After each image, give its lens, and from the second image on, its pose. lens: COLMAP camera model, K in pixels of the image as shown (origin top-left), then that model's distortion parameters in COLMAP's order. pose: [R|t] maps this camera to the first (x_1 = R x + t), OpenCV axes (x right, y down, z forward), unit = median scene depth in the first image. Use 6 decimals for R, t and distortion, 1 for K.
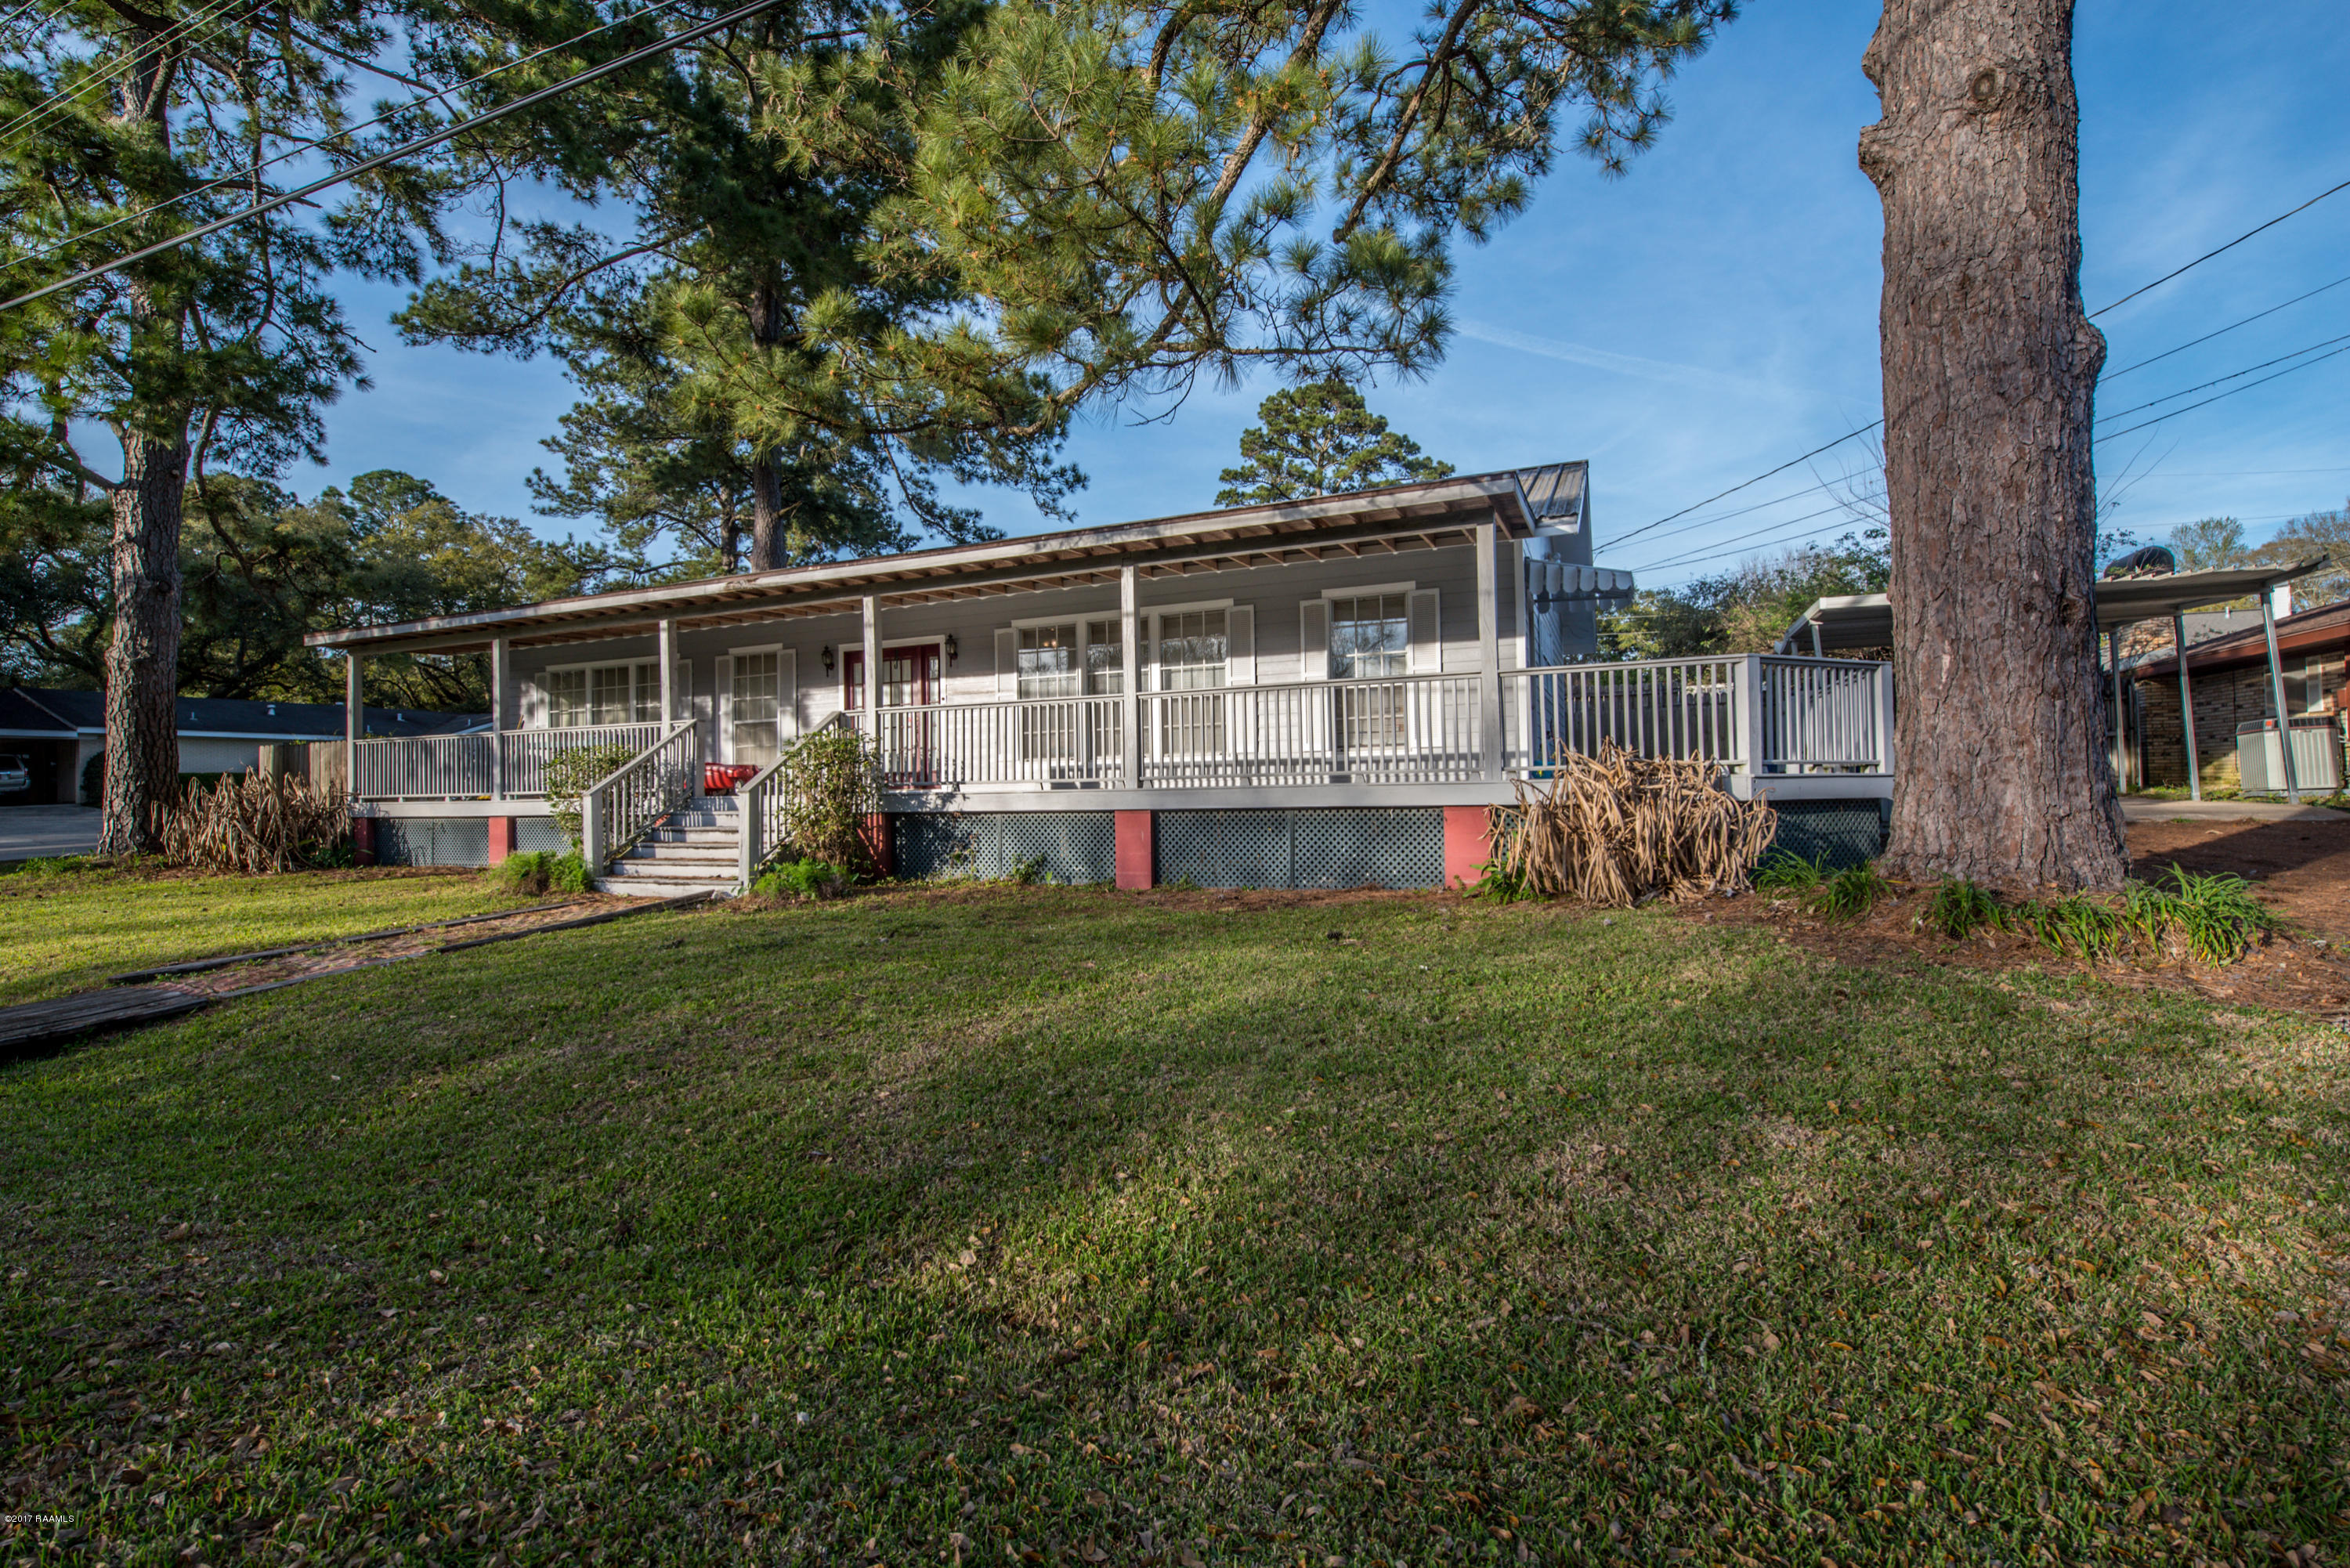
lens RADIAL K [[1115.4, 0, 1175.0], [0, 1115.4, 784.0], [0, 0, 1]] dist [-0.014018, -0.000337]
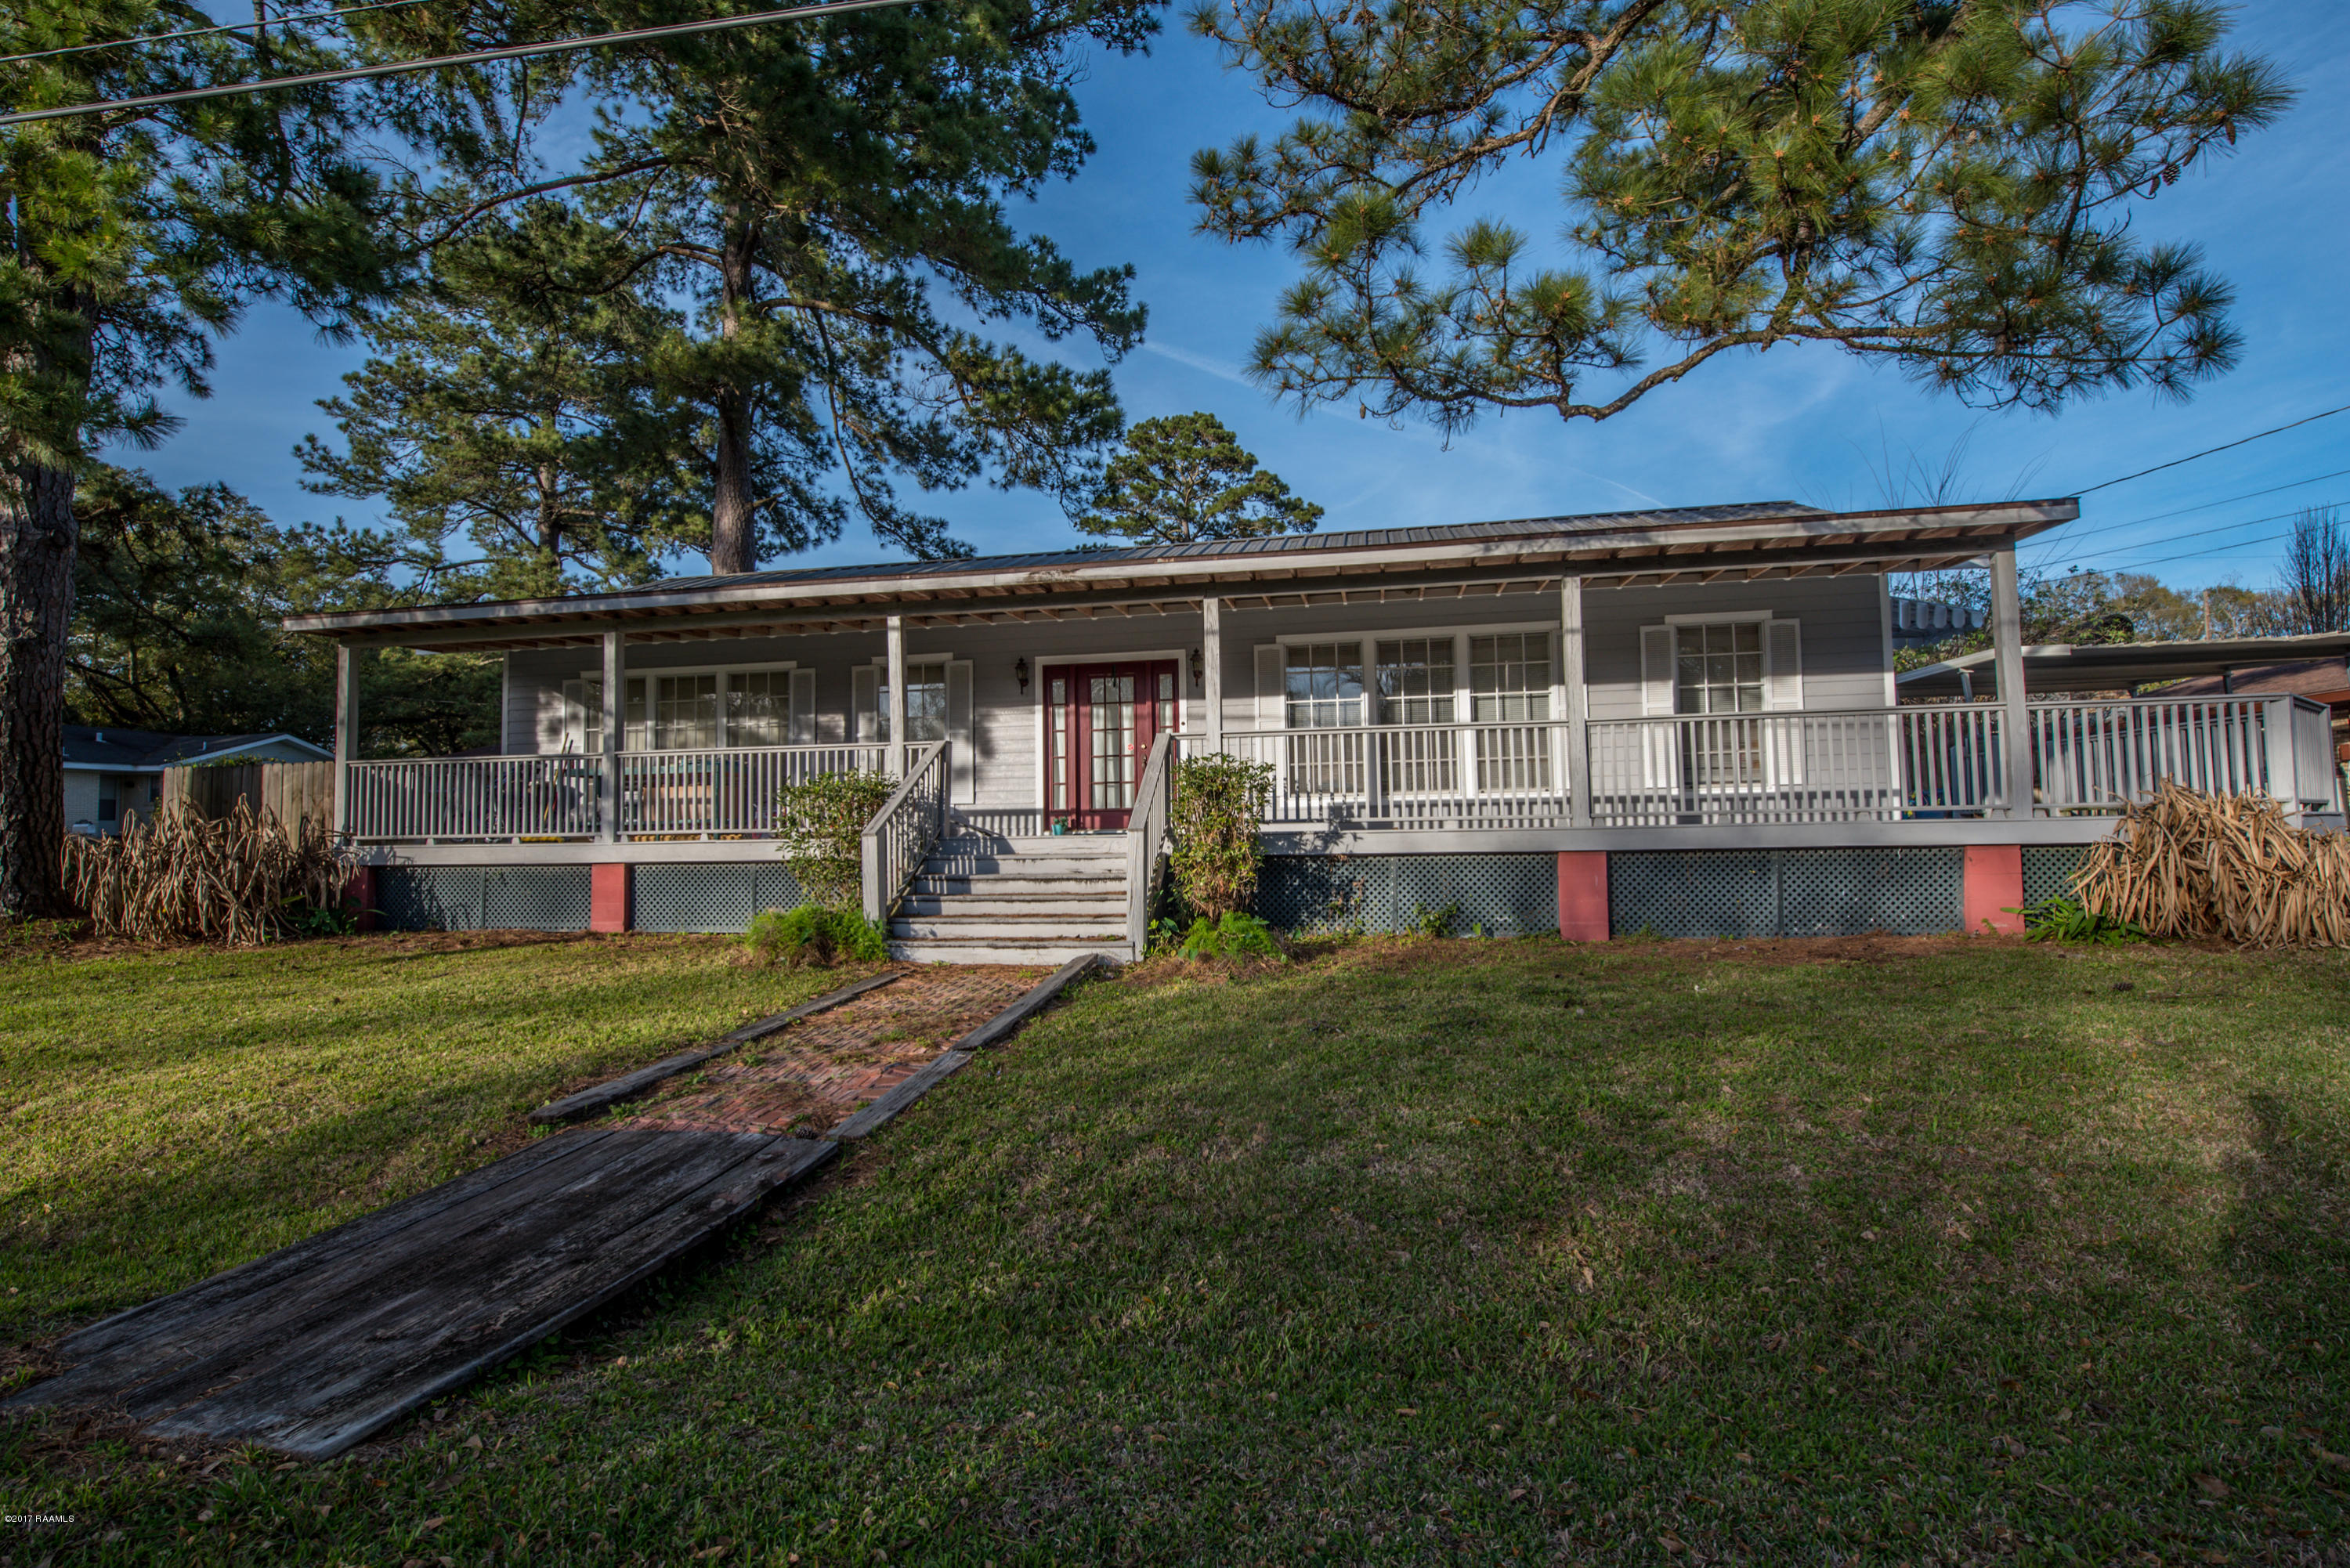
lens RADIAL K [[1160.8, 0, 1178.2], [0, 1160.8, 771.8], [0, 0, 1]] dist [-0.002389, -0.000441]
pose [[0.974115, 0.013860, 0.225626, -0.393635], [-0.002484, 0.998715, -0.050626, 0.005508], [-0.226038, 0.048755, 0.972898, 0.126952]]
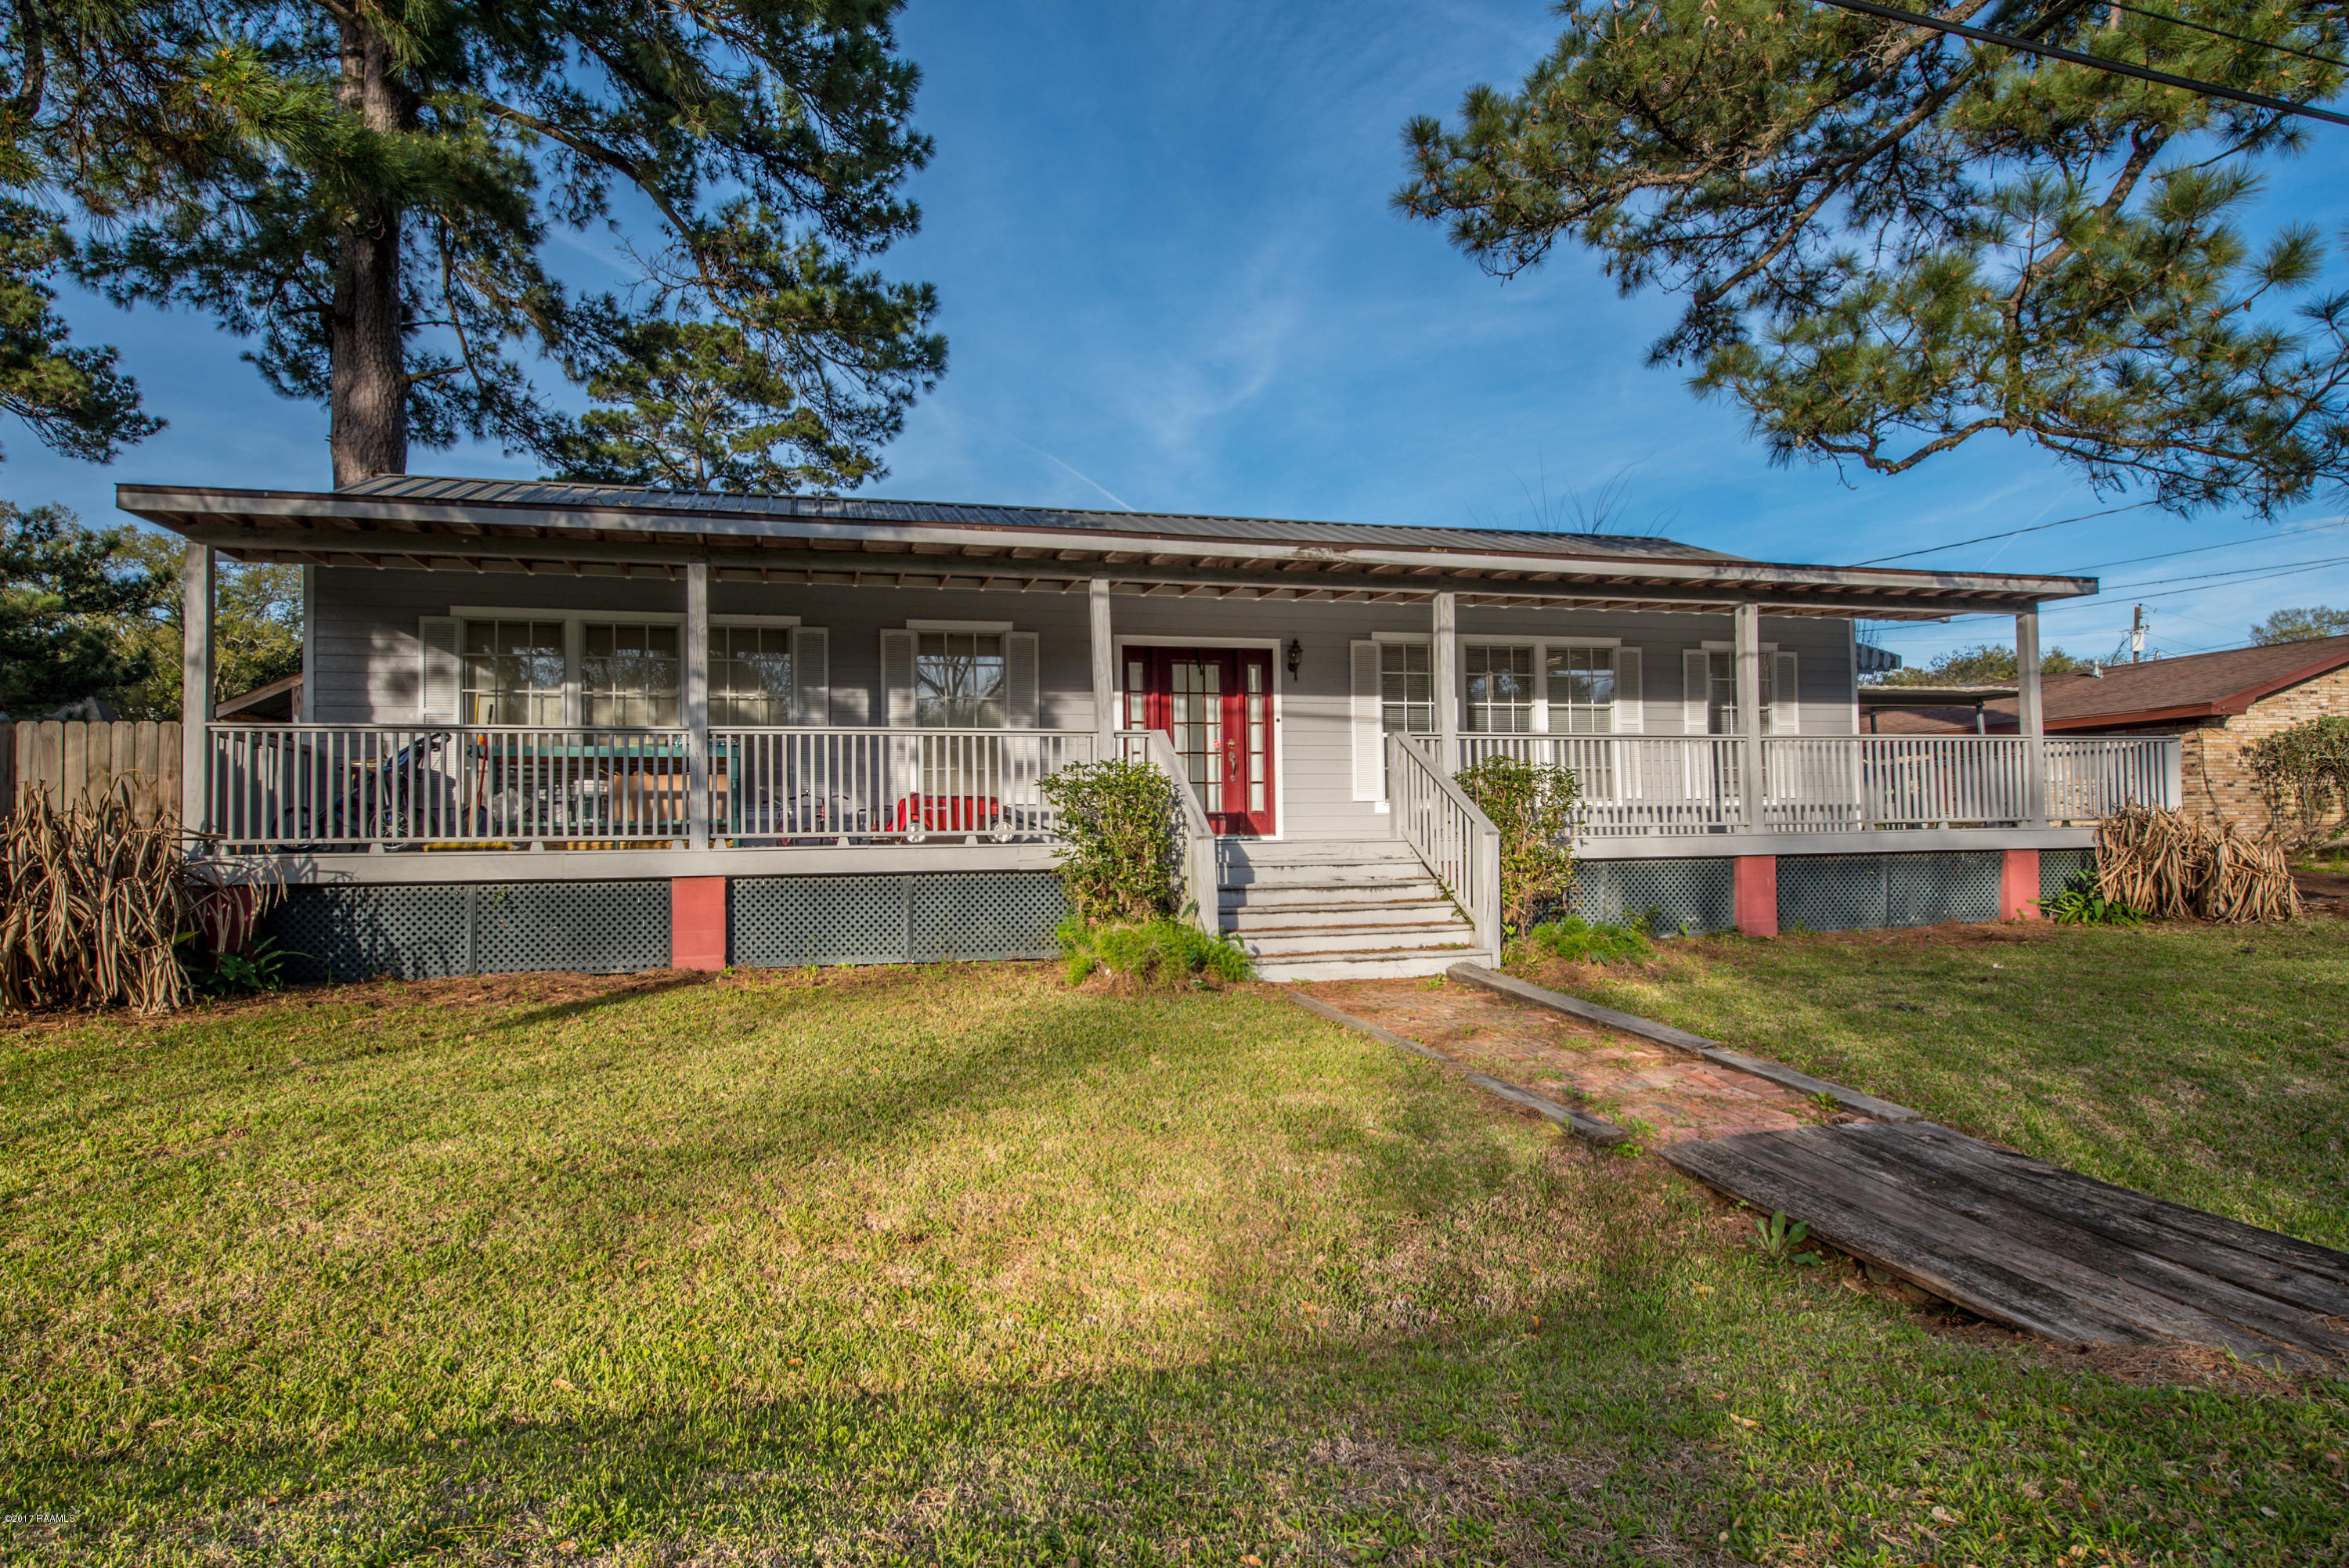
lens RADIAL K [[1346.1, 0, 1174.5], [0, 1346.1, 784.0], [0, 0, 1]] dist [0.001060, -0.000601]
pose [[0.763995, 0.034969, 0.644274, -0.834100], [-0.002369, 0.998676, -0.051395, 0.016099], [-0.645218, 0.037739, 0.763066, 0.309728]]
